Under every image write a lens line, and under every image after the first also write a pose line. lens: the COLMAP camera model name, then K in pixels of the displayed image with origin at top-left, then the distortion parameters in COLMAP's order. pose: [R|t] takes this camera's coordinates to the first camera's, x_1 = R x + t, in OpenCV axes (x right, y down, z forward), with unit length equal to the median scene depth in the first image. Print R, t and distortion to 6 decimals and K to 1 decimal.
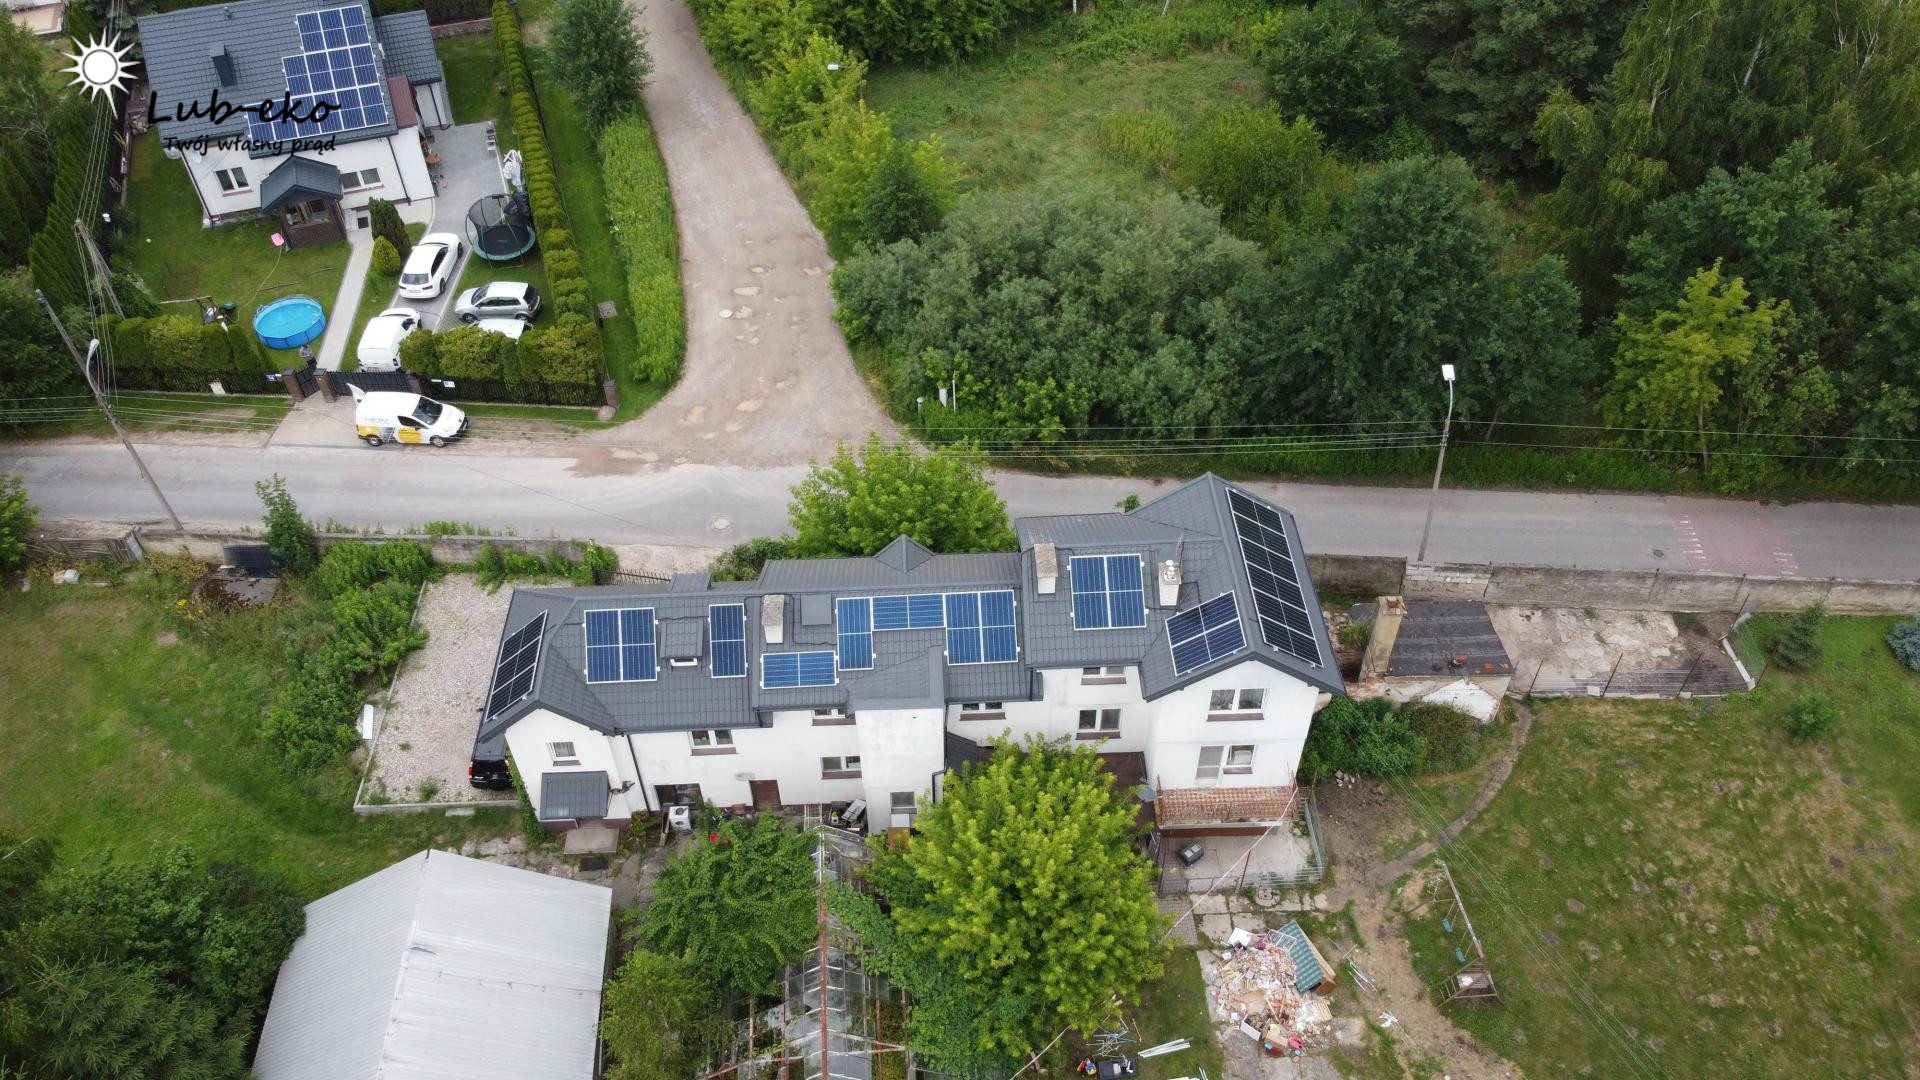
lens RADIAL K [[1455.5, 0, 949.8], [0, 1455.5, 547.7], [0, 0, 1]] dist [-0.007917, -0.001040]
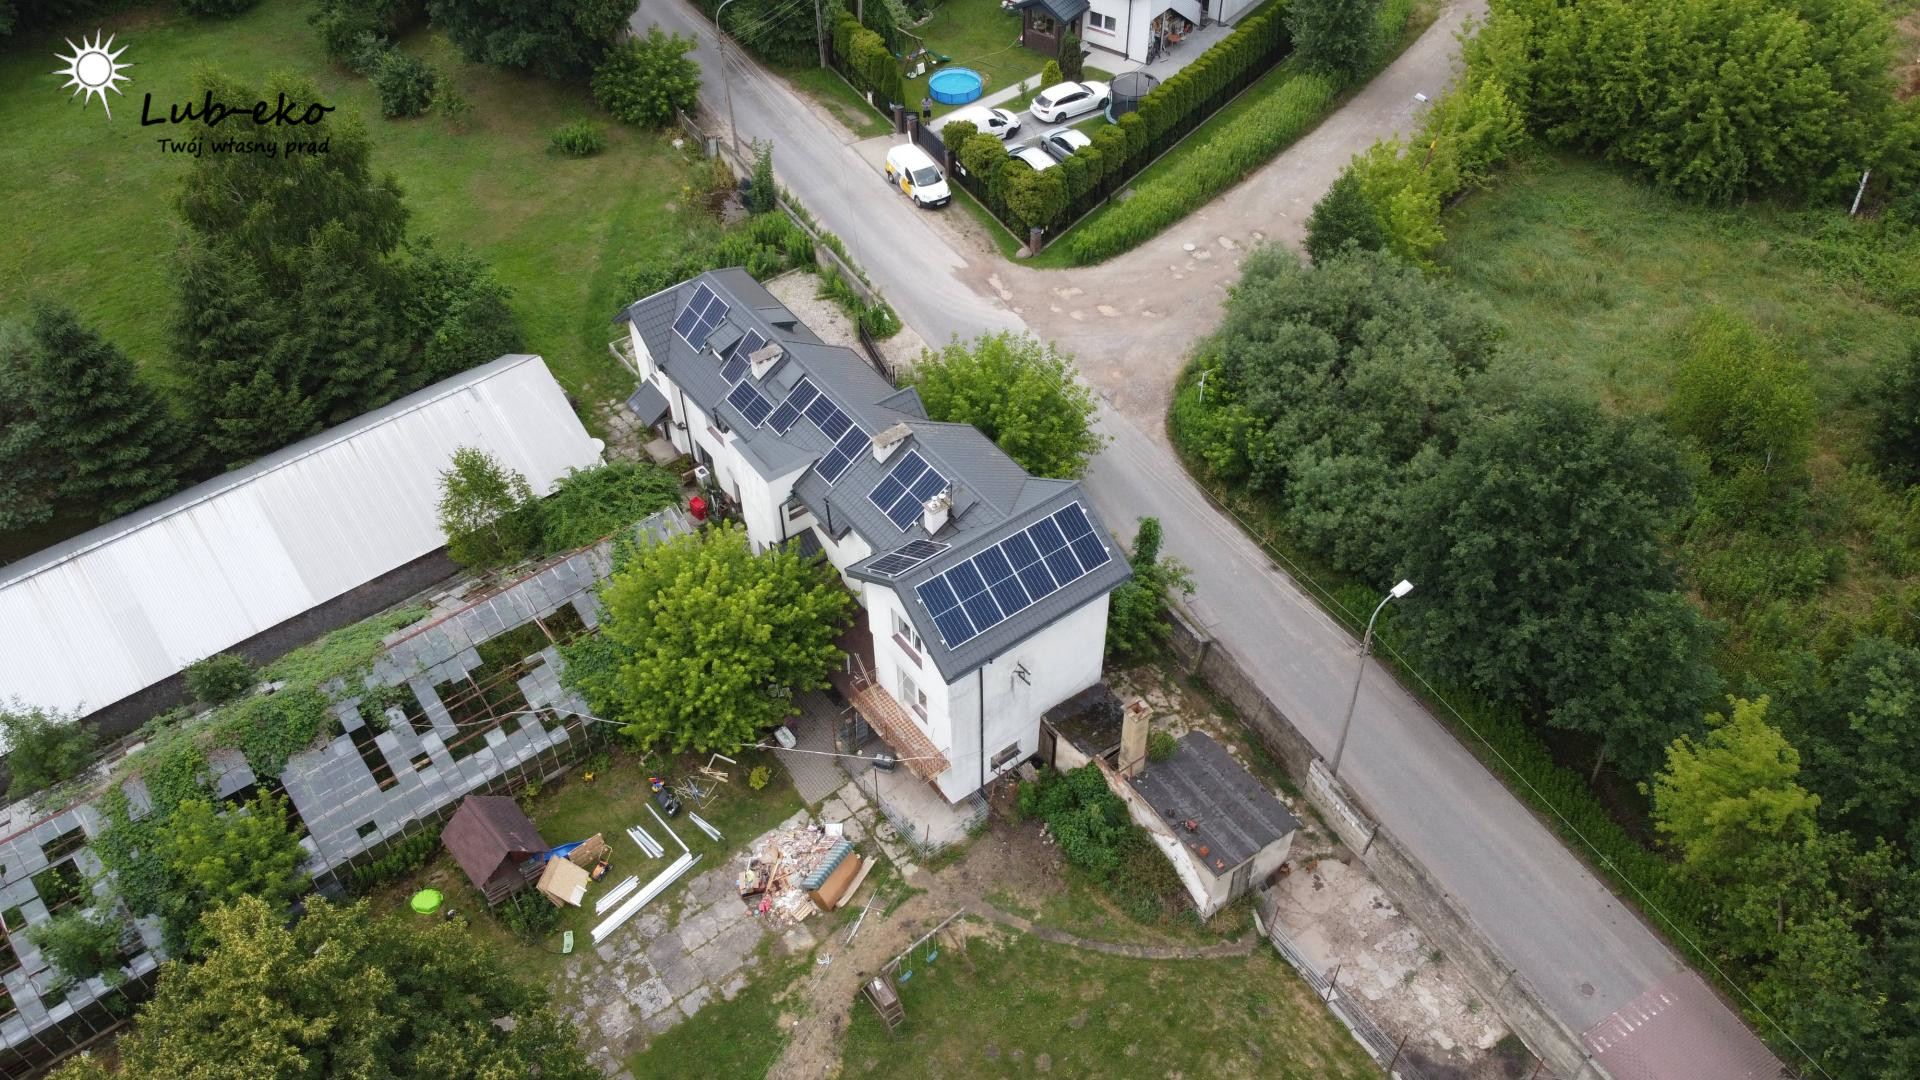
lens RADIAL K [[1455.5, 0, 949.8], [0, 1455.5, 547.7], [0, 0, 1]] dist [-0.007917, -0.001040]
pose [[0.557657, 0.597124, -0.576596, 0.565656], [-0.589466, 0.773943, 0.231393, -0.150698], [0.584422, 0.210845, 0.783578, 0.111650]]
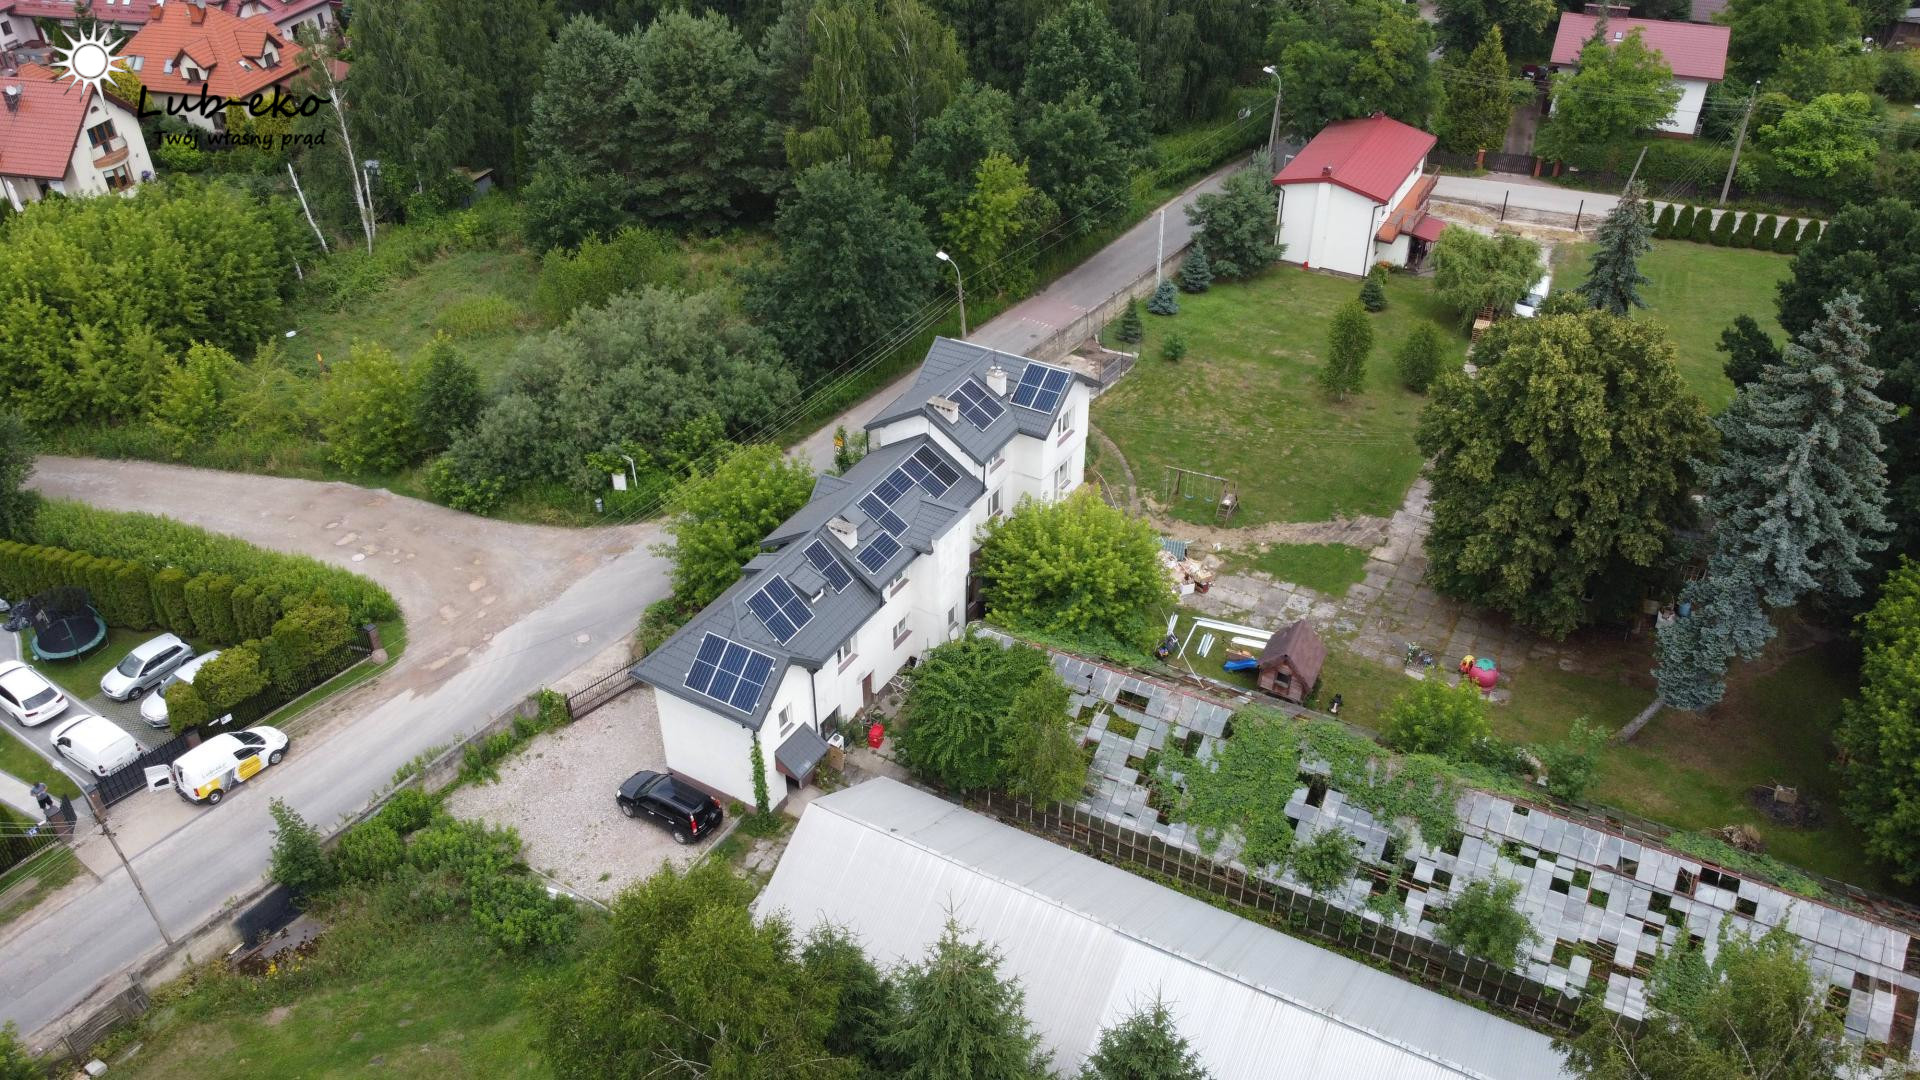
lens RADIAL K [[1455.5, 0, 949.8], [0, 1455.5, 547.7], [0, 0, 1]] dist [-0.007917, -0.001040]
pose [[0.543276, -0.475448, 0.691954, -0.727829], [0.602135, 0.795004, 0.073499, 0.015146], [-0.585051, 0.376720, 0.718190, -0.008555]]
